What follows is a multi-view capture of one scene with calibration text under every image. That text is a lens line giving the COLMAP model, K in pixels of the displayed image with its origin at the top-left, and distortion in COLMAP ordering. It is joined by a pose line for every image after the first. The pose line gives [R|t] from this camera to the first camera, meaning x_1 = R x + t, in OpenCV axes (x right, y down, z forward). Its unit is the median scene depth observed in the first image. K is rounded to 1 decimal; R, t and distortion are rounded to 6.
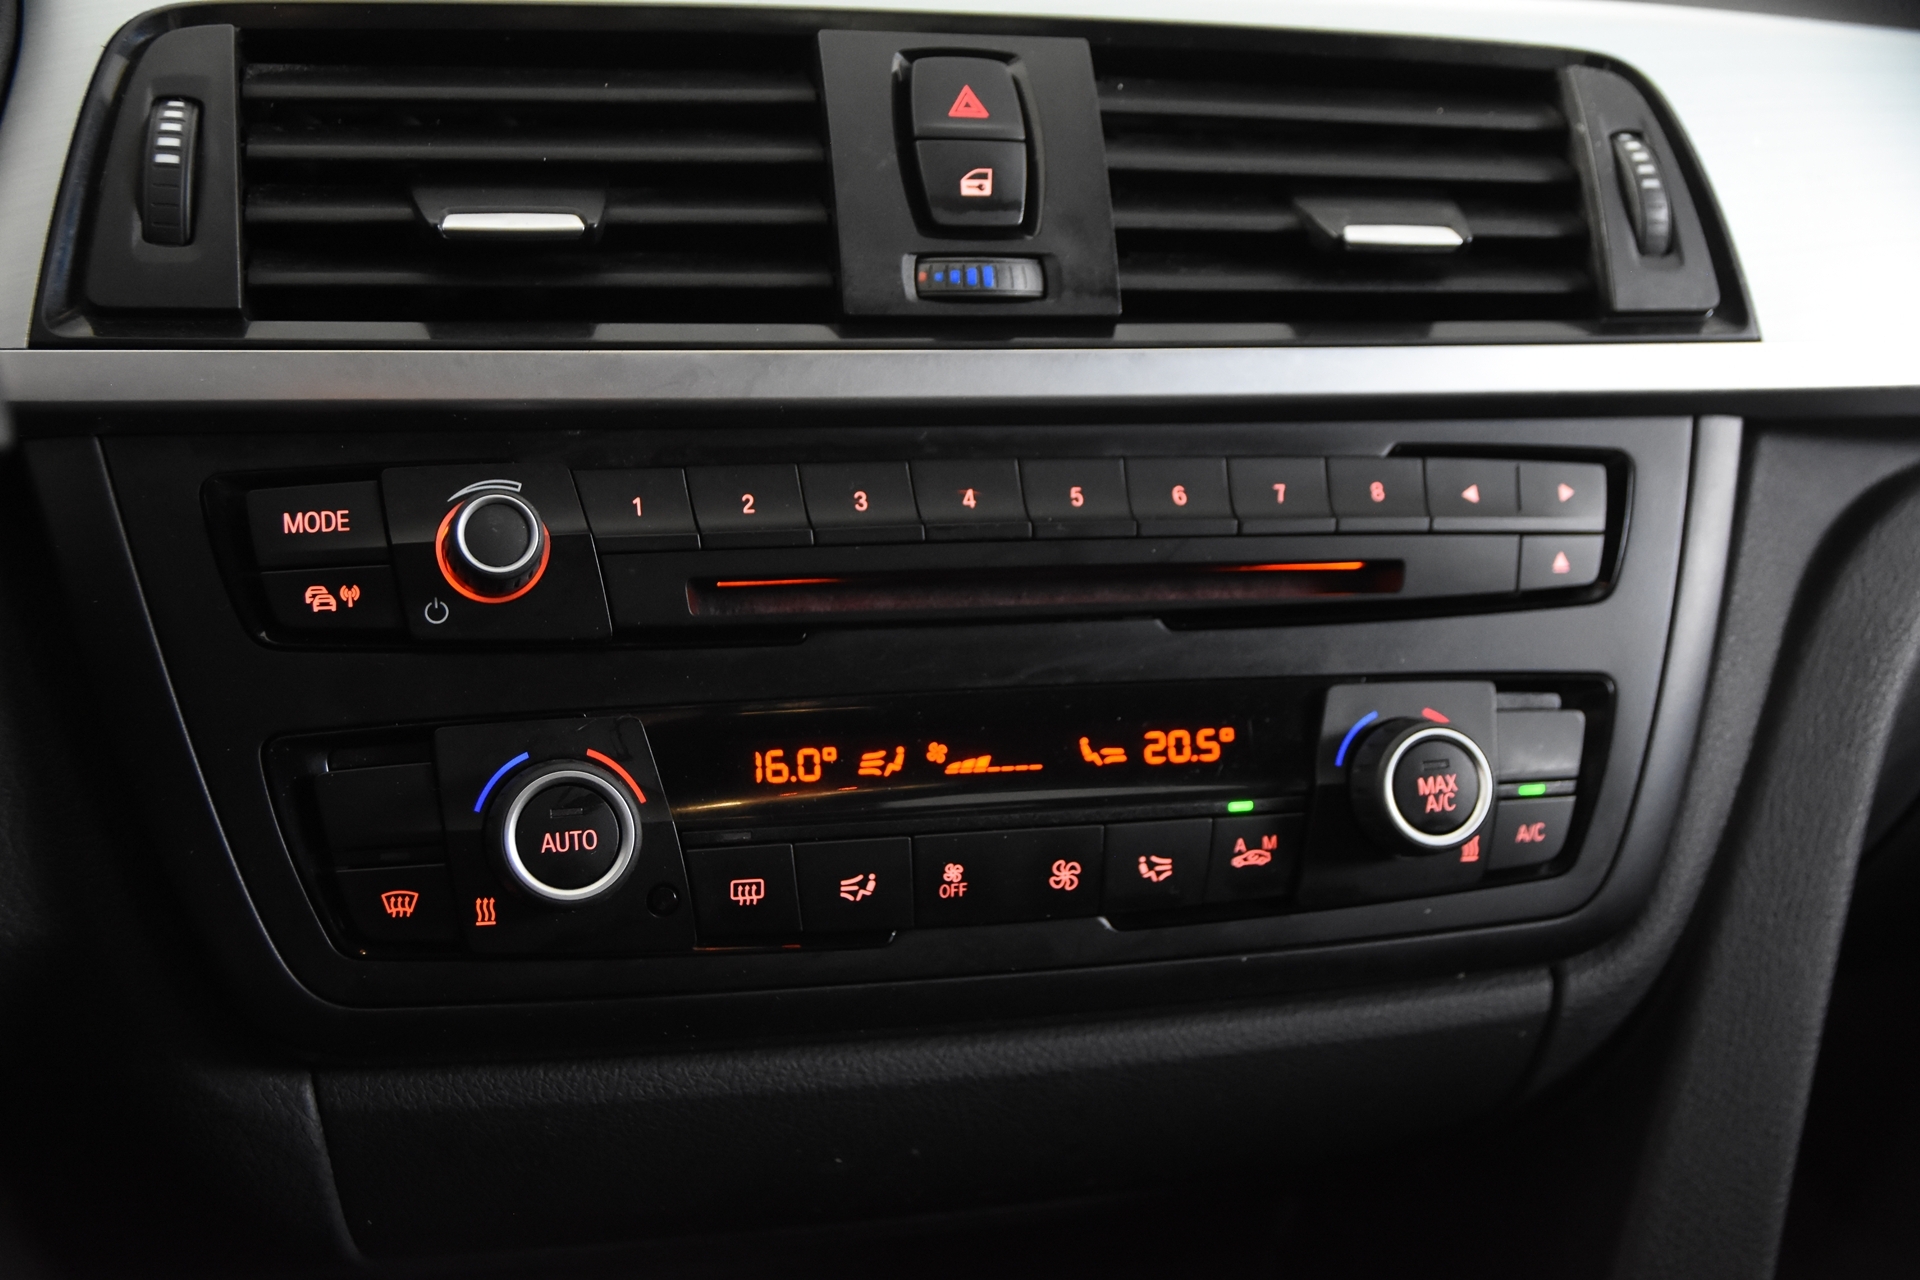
lens RADIAL K [[2236.0, 0, 956.0], [0, 2236.0, 660.8], [0, 0, 1]] dist [-0.027055, 0.004869]
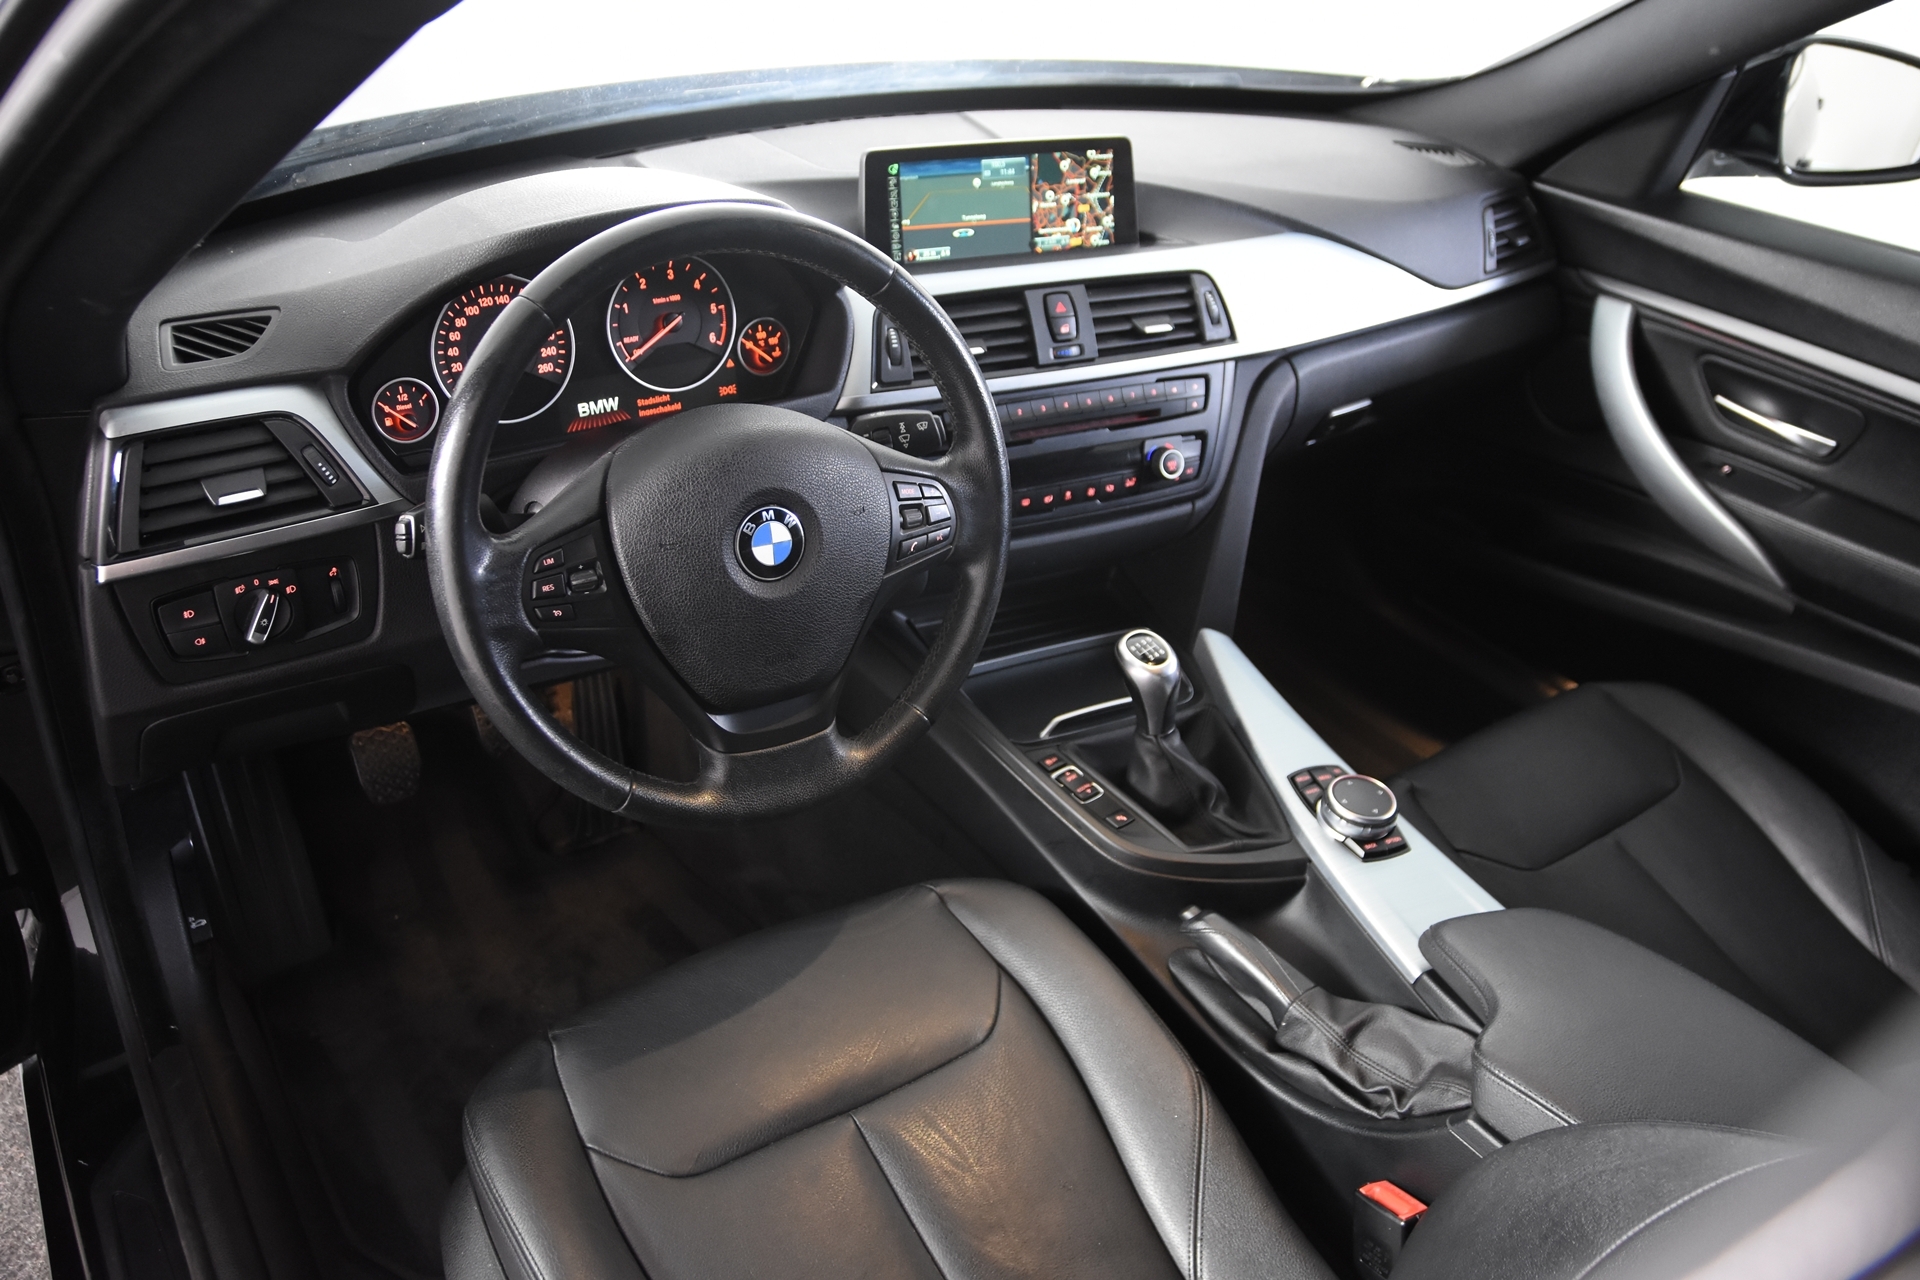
lens RADIAL K [[1543.6, 0, 991.4], [0, 1543.6, 639.2], [0, 0, 1]] dist [-0.122975, 0.132691]
pose [[0.971763, -0.100628, 0.213425, -0.735980], [0.043348, 0.965244, 0.257732, -0.370619], [-0.231942, -0.241202, 0.942350, -1.670977]]
